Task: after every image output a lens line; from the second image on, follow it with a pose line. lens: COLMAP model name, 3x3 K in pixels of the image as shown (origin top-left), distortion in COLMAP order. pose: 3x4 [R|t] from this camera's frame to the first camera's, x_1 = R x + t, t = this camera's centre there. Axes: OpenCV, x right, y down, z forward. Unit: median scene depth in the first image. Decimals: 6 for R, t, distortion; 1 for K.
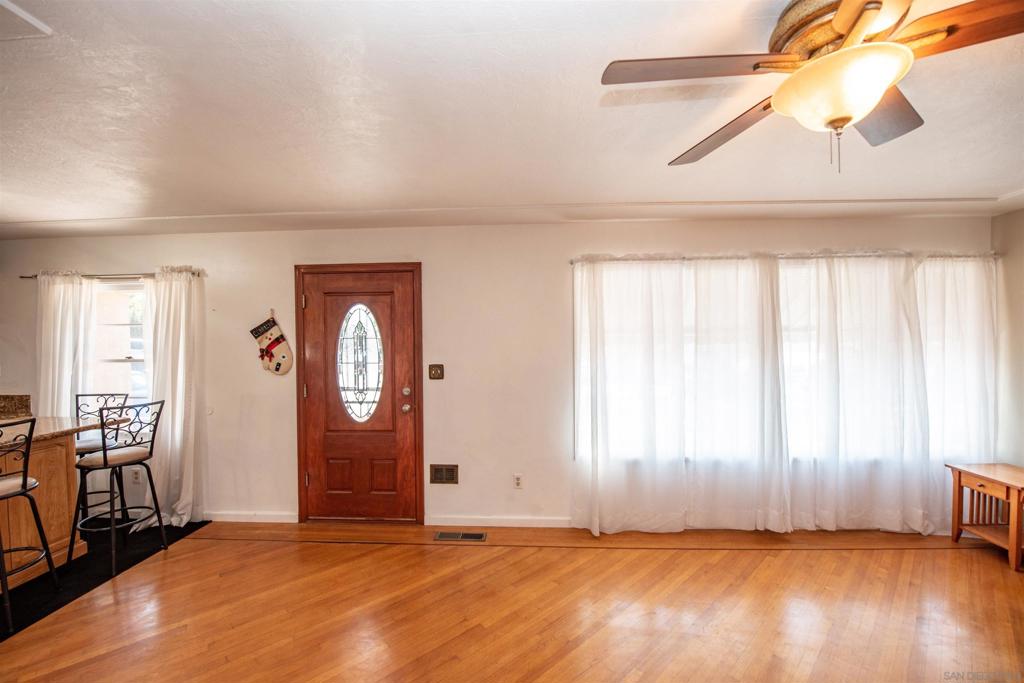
lens RADIAL K [[391.1, 0, 511.5], [0, 391.1, 348.1], [0, 0, 1]] dist [0.000200, -0.010600]
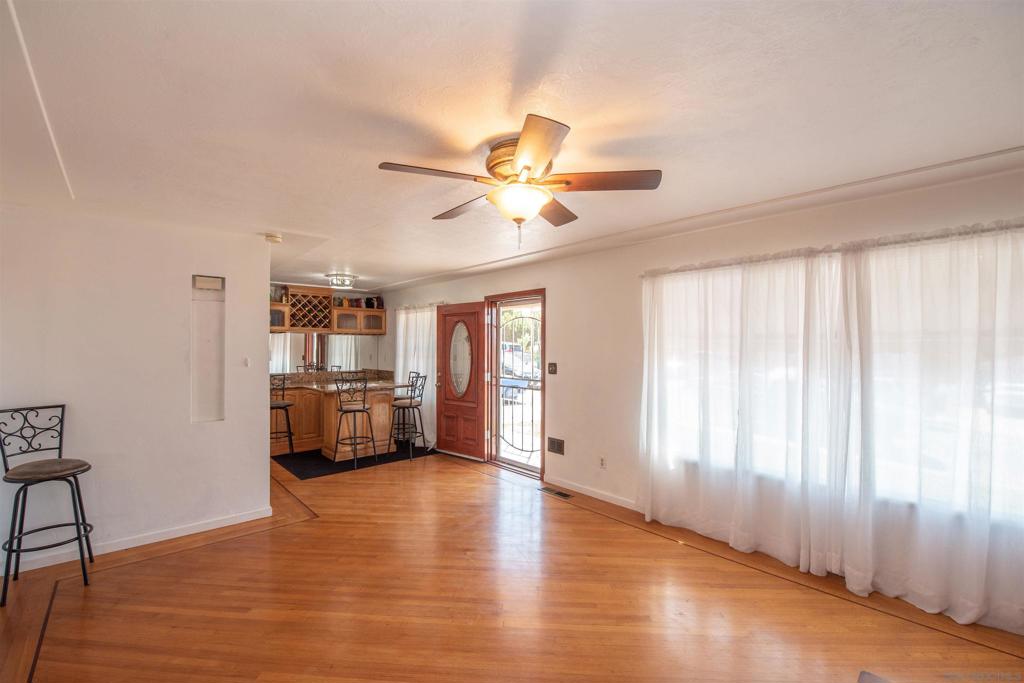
lens RADIAL K [[420.7, 0, 511.8], [0, 420.7, 345.7], [0, 0, 1]] dist [-0.015403, -0.003681]
pose [[0.708645, 0.009795, -0.705497, 0.765838], [-0.029486, 0.999441, -0.015742, 0.009902], [0.704949, 0.031958, 0.708538, -0.133936]]
